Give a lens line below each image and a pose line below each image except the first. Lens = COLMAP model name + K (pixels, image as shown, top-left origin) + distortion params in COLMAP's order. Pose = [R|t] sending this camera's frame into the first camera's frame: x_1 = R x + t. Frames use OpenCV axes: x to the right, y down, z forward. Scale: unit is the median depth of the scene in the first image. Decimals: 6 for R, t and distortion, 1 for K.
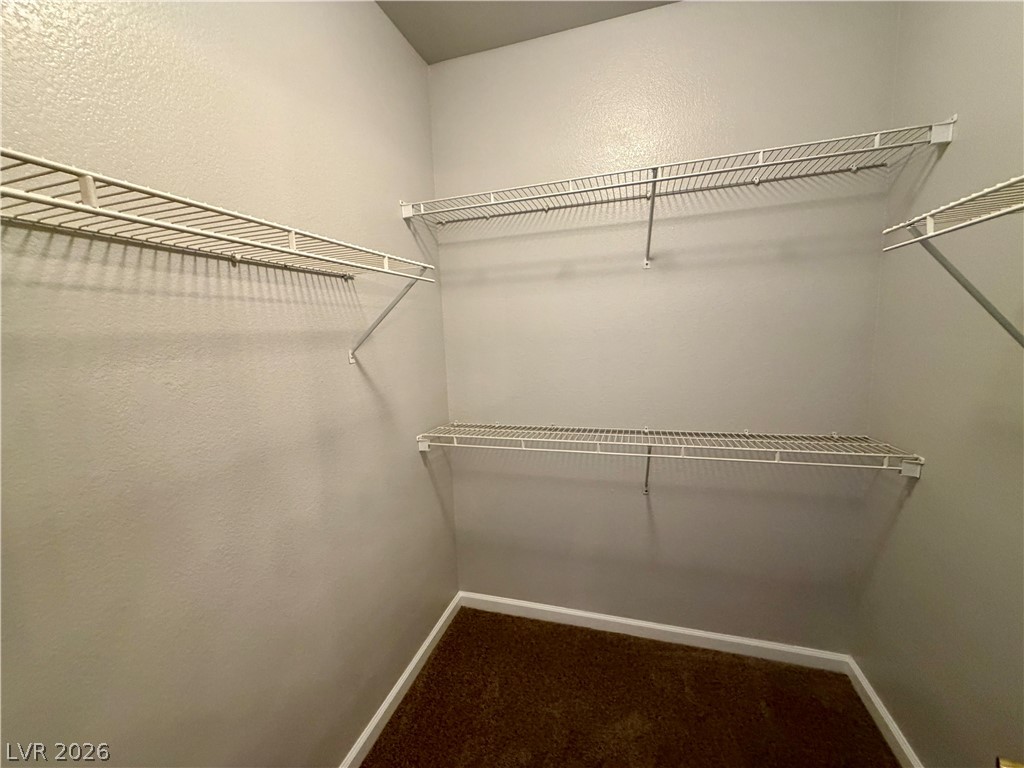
lens RADIAL K [[413.7, 0, 511.0], [0, 413.7, 374.5], [0, 0, 1]] dist [-0.003820, -0.000314]
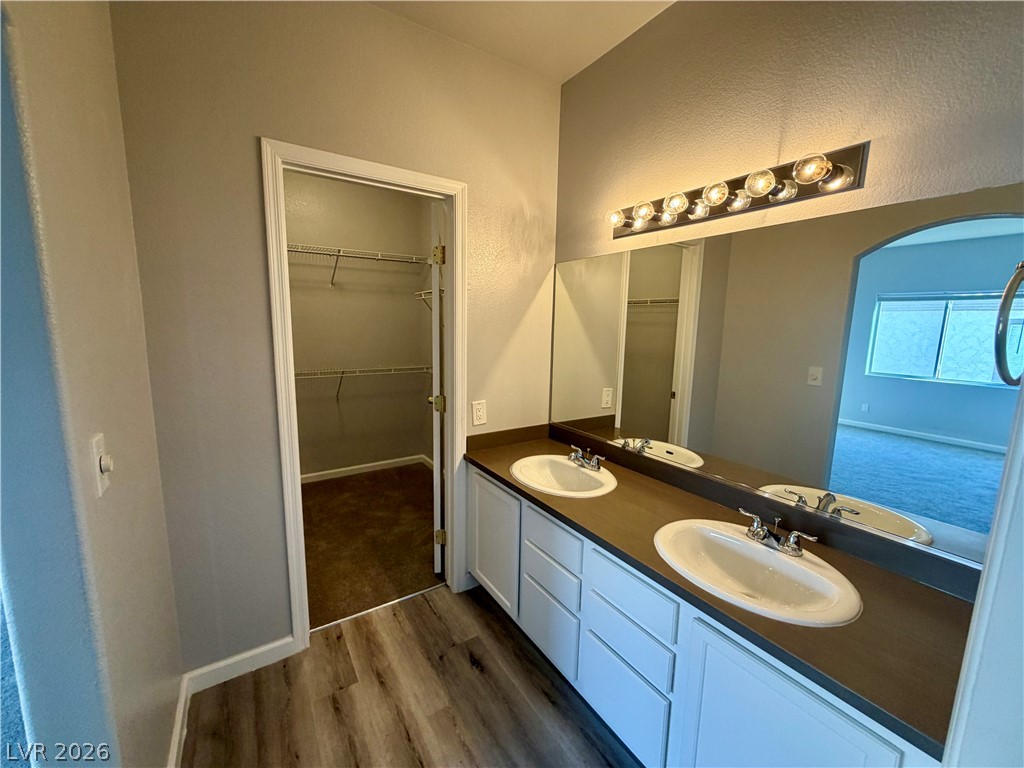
lens RADIAL K [[413.7, 0, 507.4], [0, 413.7, 383.3], [0, 0, 1]] dist [-0.003820, -0.000314]
pose [[0.627326, -0.038615, 0.777799, -0.790795], [0.072118, 0.997359, -0.008651, 0.313468], [-0.775410, 0.061520, 0.628454, -1.000039]]
